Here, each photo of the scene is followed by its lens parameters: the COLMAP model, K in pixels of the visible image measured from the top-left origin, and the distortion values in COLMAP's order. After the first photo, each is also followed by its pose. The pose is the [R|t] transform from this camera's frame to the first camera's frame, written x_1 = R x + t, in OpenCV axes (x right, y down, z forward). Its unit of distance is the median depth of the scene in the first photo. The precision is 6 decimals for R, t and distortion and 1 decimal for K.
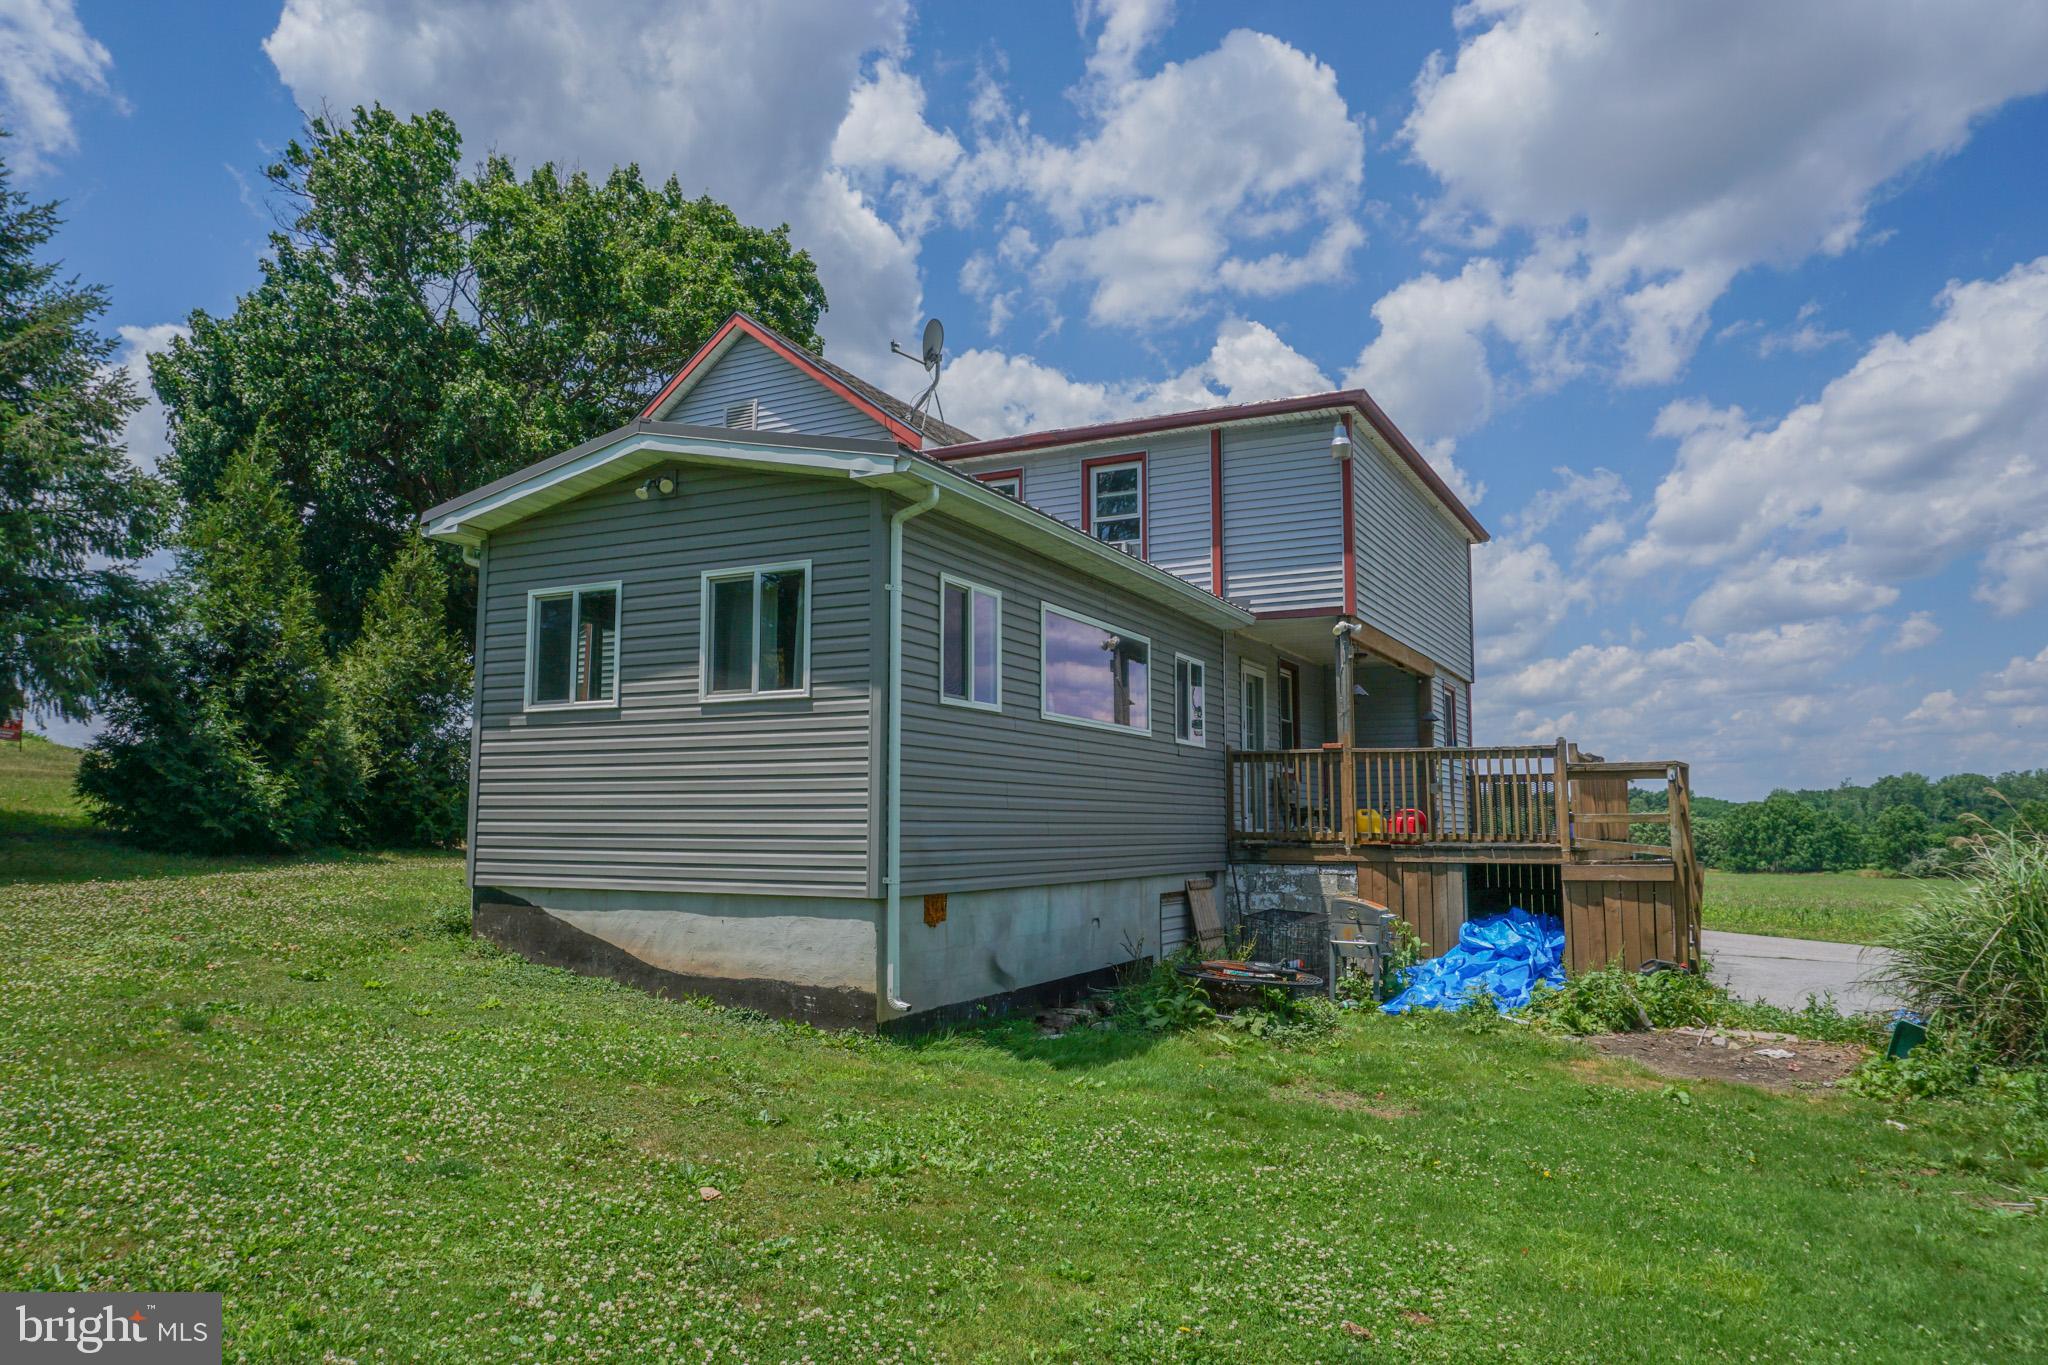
lens RADIAL K [[1360.6, 0, 1014.3], [0, 1360.6, 673.8], [0, 0, 1]] dist [-0.034824, 0.008148]
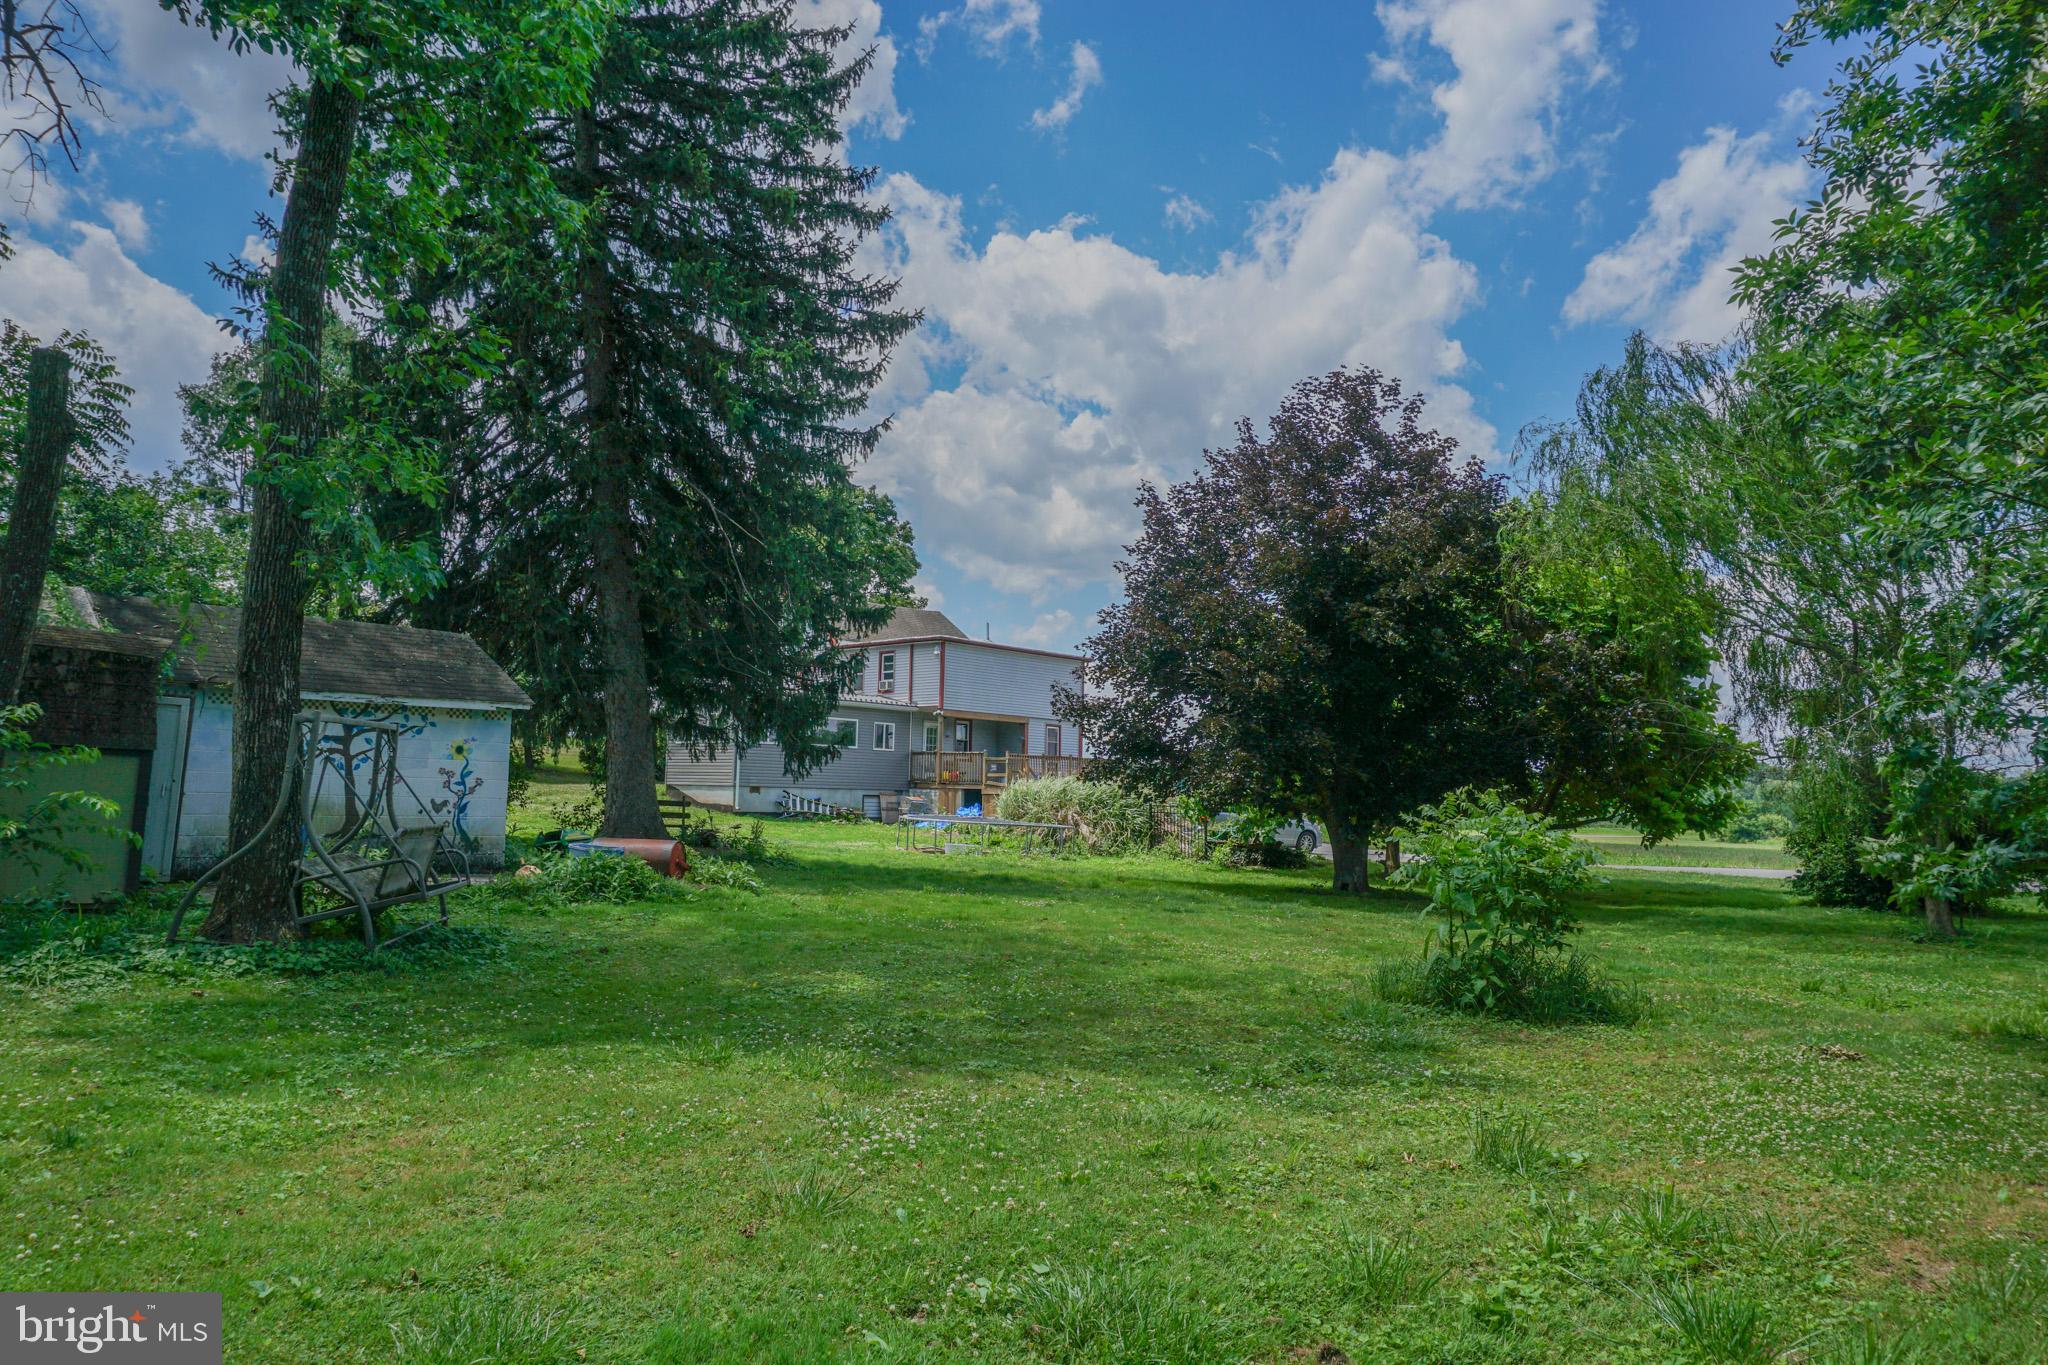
lens RADIAL K [[1360.6, 0, 1014.3], [0, 1360.6, 673.8], [0, 0, 1]] dist [-0.034824, 0.008148]
pose [[0.961762, -0.006903, -0.273800, 1.372668], [0.011446, 0.999822, 0.014999, -0.181966], [0.273647, -0.017559, 0.961670, -2.102690]]
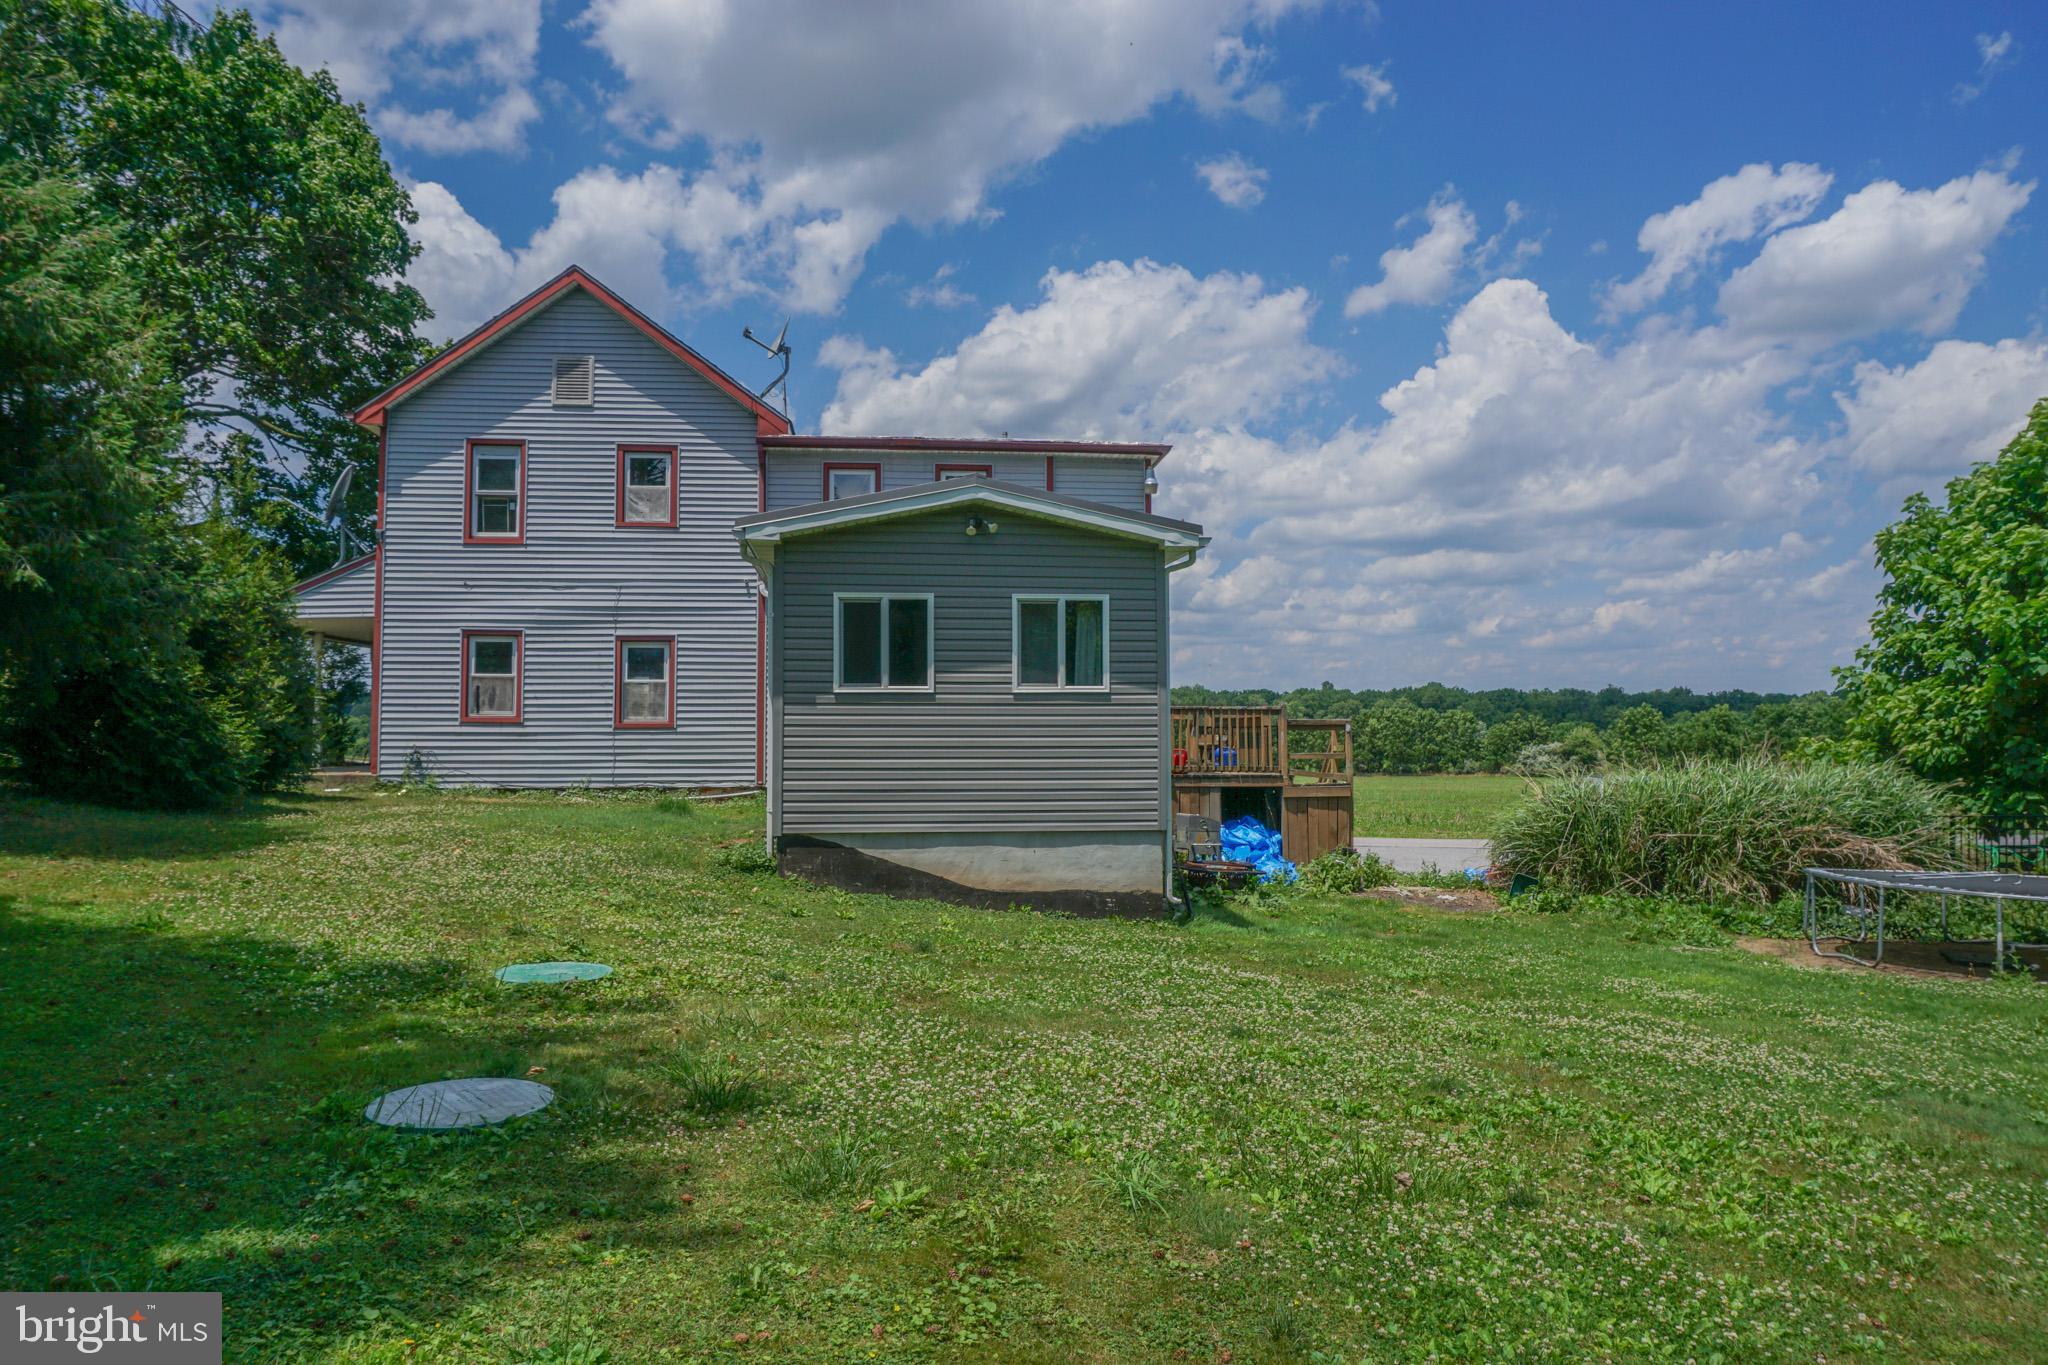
lens RADIAL K [[1360.6, 0, 1014.3], [0, 1360.6, 673.8], [0, 0, 1]] dist [-0.034824, 0.008148]
pose [[0.835746, 0.020099, 0.548748, -0.681358], [-0.060402, 0.996631, 0.055488, -0.050382], [-0.545784, -0.079519, 0.834144, -0.090066]]
